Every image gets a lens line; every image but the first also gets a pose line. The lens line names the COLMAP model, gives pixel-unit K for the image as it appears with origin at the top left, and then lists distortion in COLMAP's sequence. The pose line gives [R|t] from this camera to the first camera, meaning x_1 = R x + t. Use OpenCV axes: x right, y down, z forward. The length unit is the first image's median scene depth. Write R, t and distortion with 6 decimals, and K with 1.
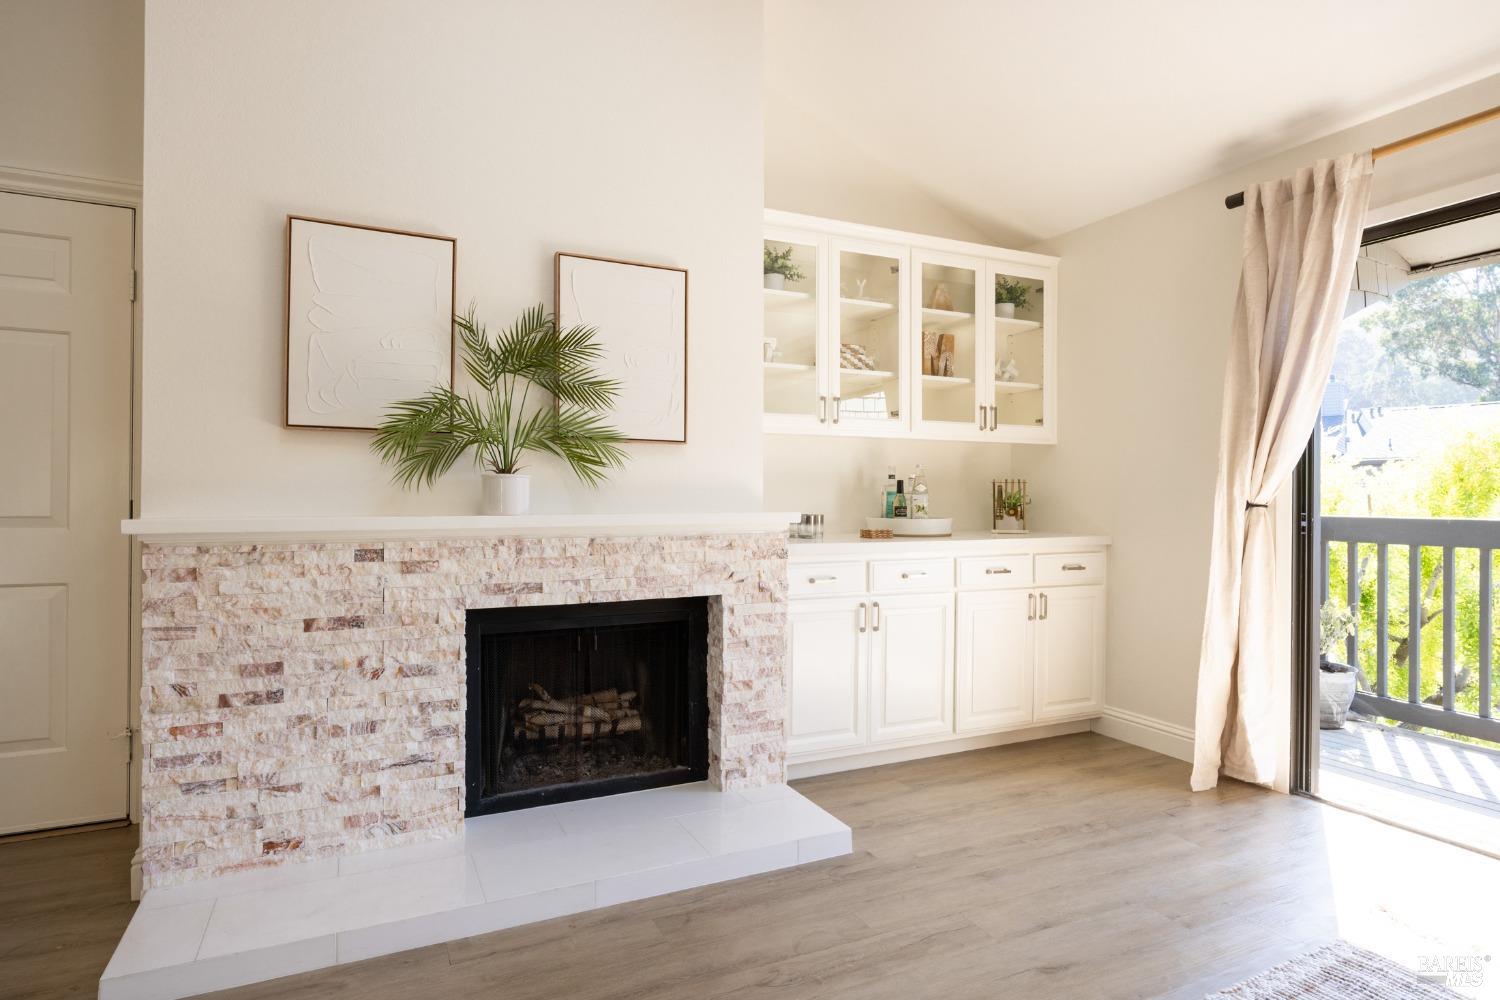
lens RADIAL K [[819.8, 0, 742.2], [0, 819.8, 495.9], [0, 0, 1]] dist [-0.002244, -0.000492]
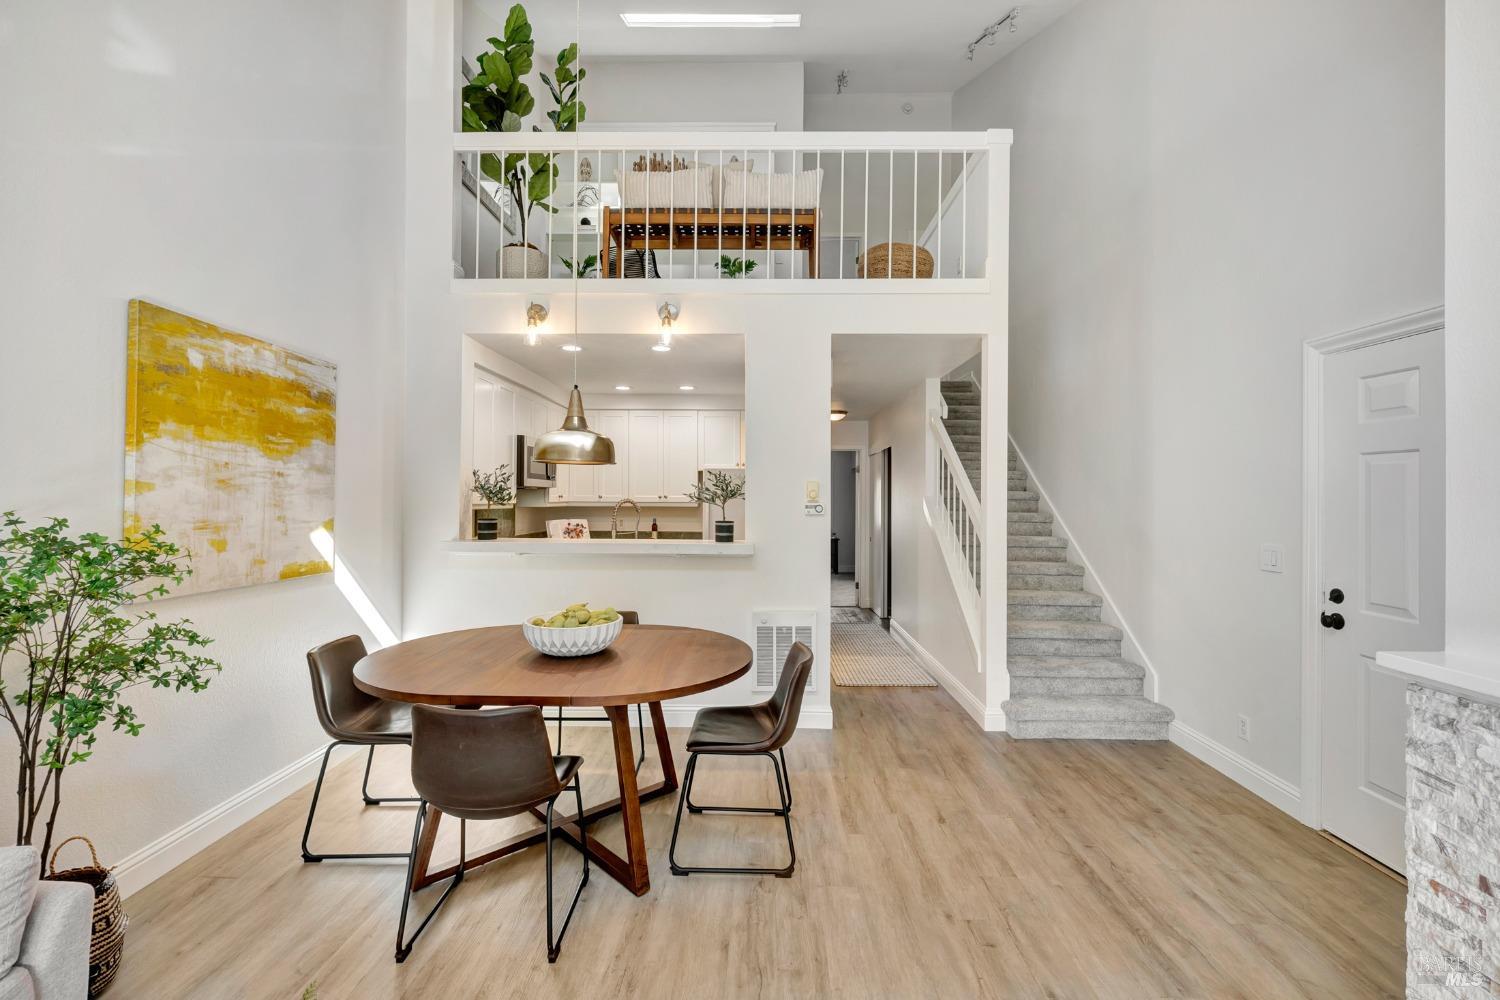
lens RADIAL K [[635.9, 0, 754.7], [0, 635.9, 492.2], [0, 0, 1]] dist [-0.000411, -0.000433]
pose [[-0.438811, -0.013471, -0.898478, 0.257939], [-0.006808, 0.999909, -0.011667, -0.124522], [0.898553, 0.000997, -0.438863, 0.495389]]
